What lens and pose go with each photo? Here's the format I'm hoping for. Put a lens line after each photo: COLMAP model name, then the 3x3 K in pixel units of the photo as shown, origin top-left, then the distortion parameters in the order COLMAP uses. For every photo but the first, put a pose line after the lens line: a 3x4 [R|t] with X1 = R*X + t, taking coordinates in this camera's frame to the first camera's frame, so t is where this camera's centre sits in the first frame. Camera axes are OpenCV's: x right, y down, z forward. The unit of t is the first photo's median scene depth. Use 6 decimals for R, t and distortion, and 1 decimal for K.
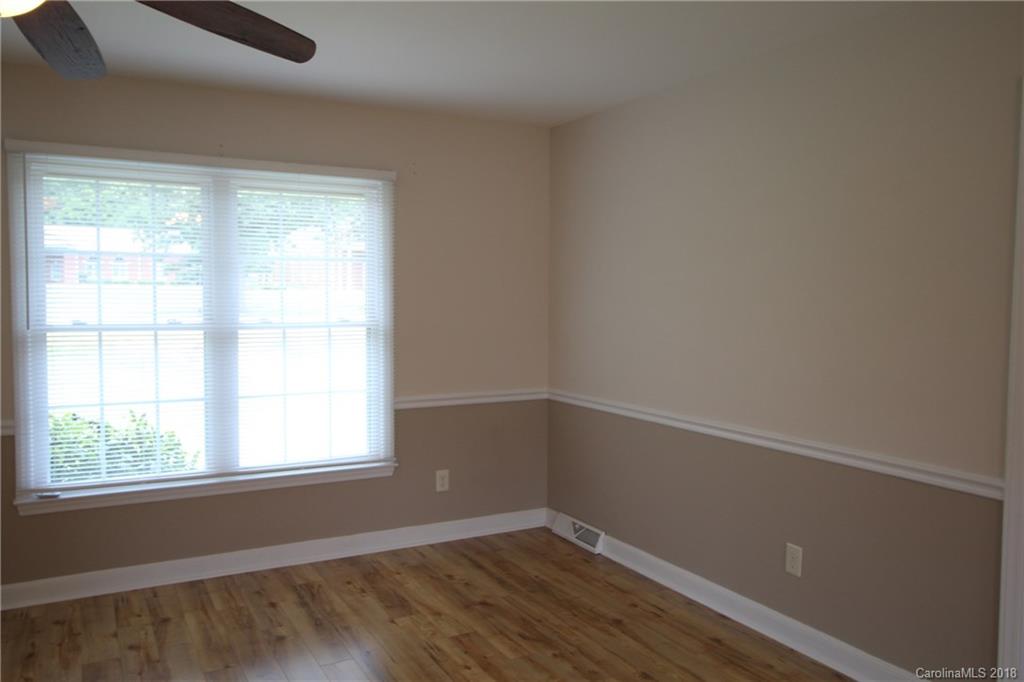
lens RADIAL K [[804.3, 0, 511.3], [0, 804.3, 335.4], [0, 0, 1]] dist [0.011617, 0.005283]
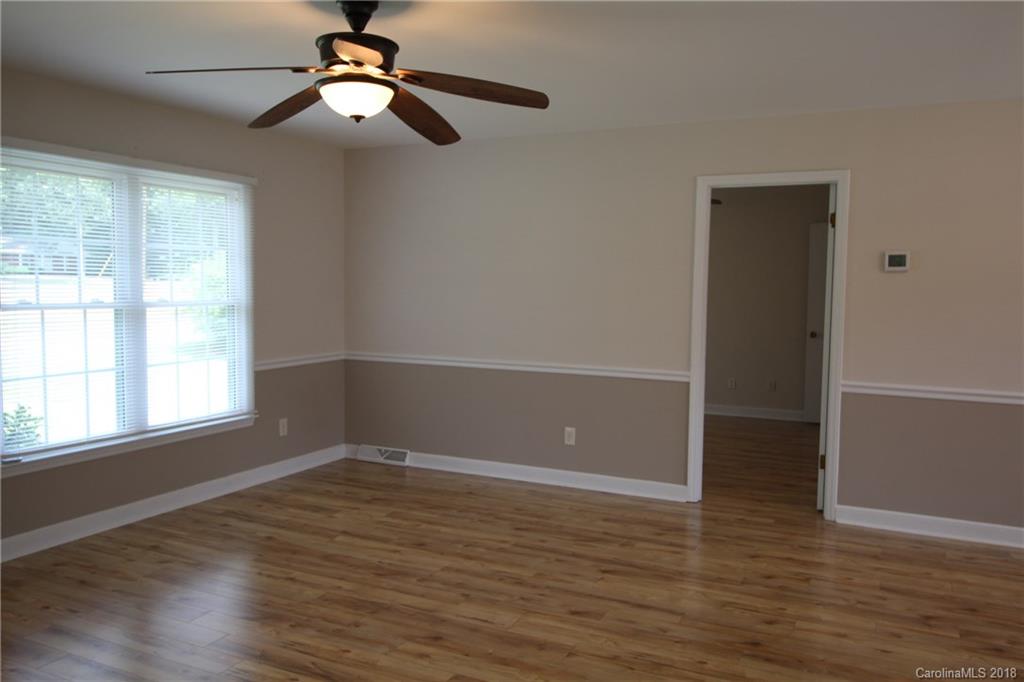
lens RADIAL K [[804.3, 0, 511.3], [0, 804.3, 335.4], [0, 0, 1]] dist [0.011617, 0.005283]
pose [[0.816200, -0.034411, 0.576743, -0.580107], [0.021747, 0.999347, 0.028850, 0.010971], [-0.577360, -0.011005, 0.816416, -0.251351]]
